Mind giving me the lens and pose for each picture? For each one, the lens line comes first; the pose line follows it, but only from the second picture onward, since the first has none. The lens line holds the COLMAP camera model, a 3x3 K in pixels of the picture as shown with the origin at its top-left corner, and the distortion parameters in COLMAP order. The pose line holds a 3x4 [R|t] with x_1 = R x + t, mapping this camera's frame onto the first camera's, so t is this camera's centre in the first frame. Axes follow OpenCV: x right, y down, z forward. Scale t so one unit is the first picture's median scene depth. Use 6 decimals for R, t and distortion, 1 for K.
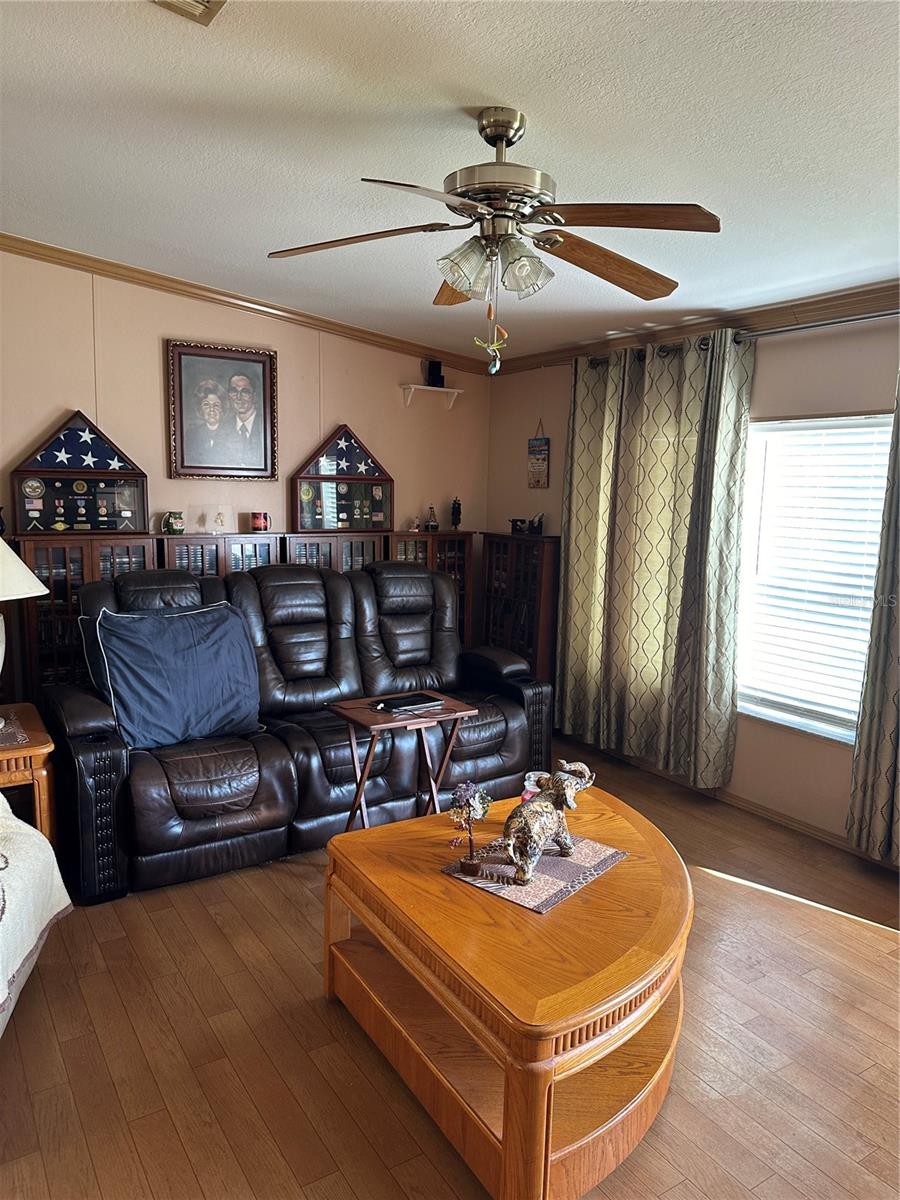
lens RADIAL K [[820.8, 0, 444.7], [0, 820.8, 606.7], [0, 0, 1]] dist [0.014170, -0.022271]
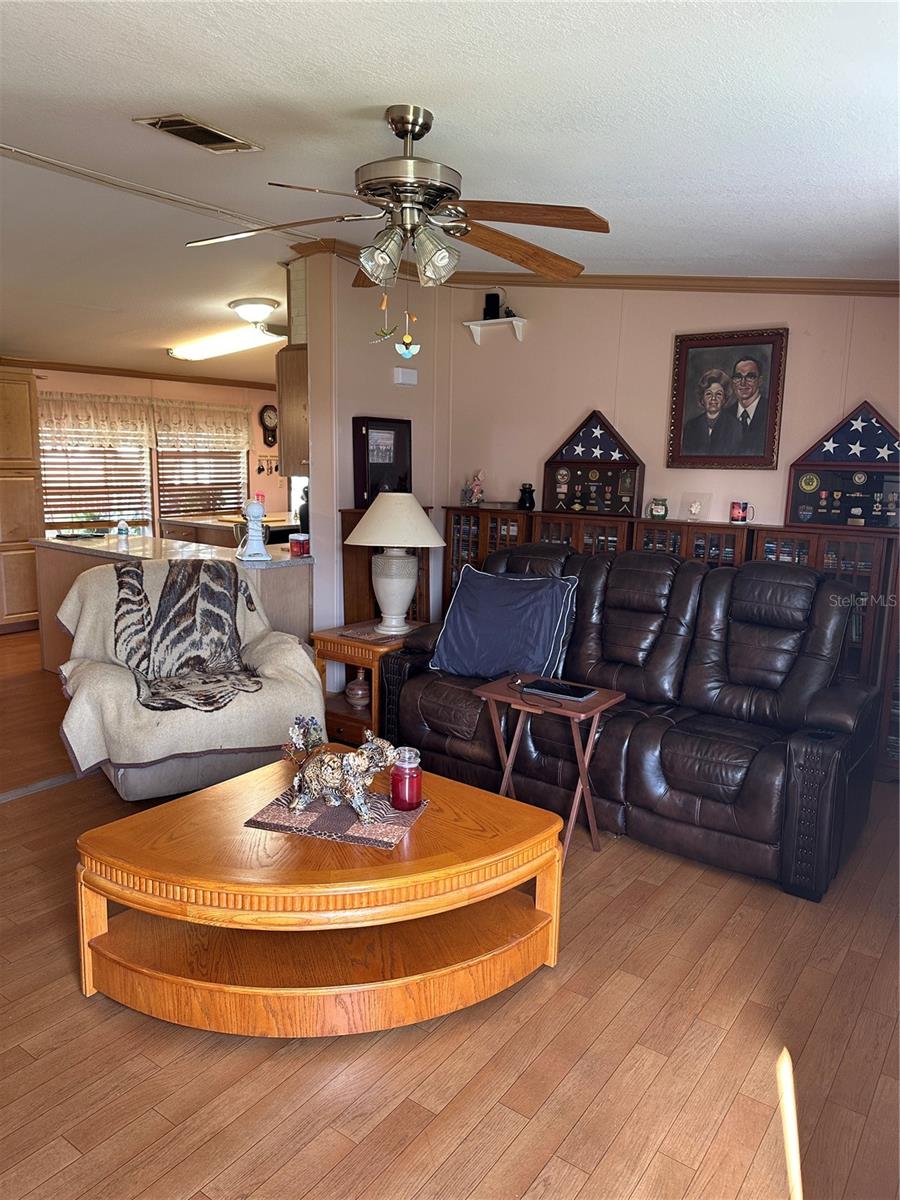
lens RADIAL K [[820.8, 0, 465.7], [0, 820.8, 607.7], [0, 0, 1]] dist [0.014170, -0.022271]
pose [[0.388204, 0.144051, -0.910246, 0.590575], [-0.146687, 0.984774, 0.093286, -0.039753], [0.909825, 0.097307, 0.403424, 0.368064]]
